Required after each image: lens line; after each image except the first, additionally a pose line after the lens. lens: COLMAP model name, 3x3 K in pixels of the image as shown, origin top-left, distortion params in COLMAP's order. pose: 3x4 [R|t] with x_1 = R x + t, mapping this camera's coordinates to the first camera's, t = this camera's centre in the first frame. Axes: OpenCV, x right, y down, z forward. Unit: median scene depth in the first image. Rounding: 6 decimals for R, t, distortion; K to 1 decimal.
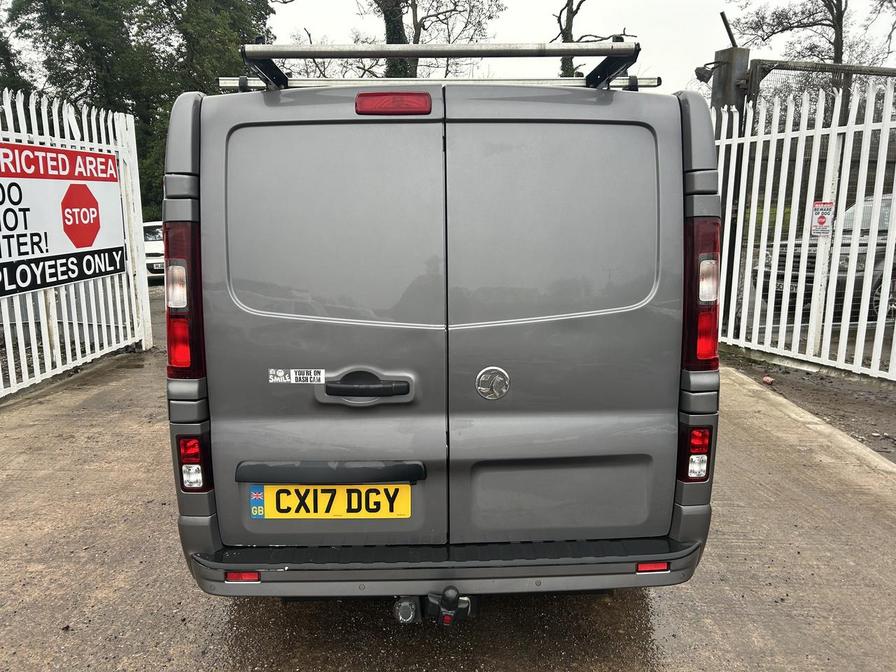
lens RADIAL K [[673.7, 0, 442.1], [0, 673.7, 333.8], [0, 0, 1]] dist [0.042957, -0.040294]
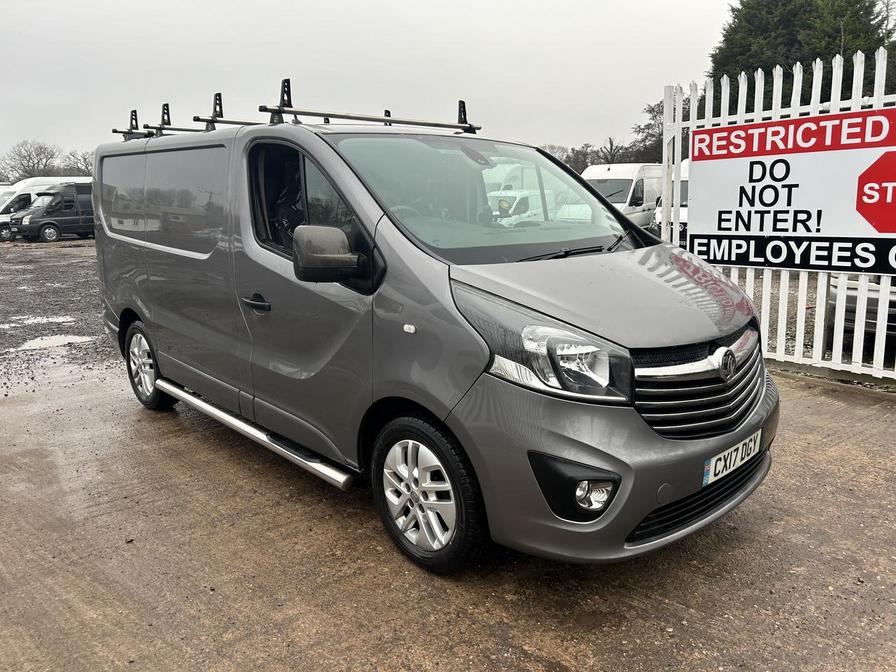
lens RADIAL K [[673.7, 0, 446.4], [0, 673.7, 343.3], [0, 0, 1]] dist [0.042957, -0.040294]
pose [[-0.747010, 0.159385, -0.645424, 0.429762], [-0.102883, 0.931425, 0.349089, -0.259880], [0.656803, 0.327176, -0.679386, 1.402628]]
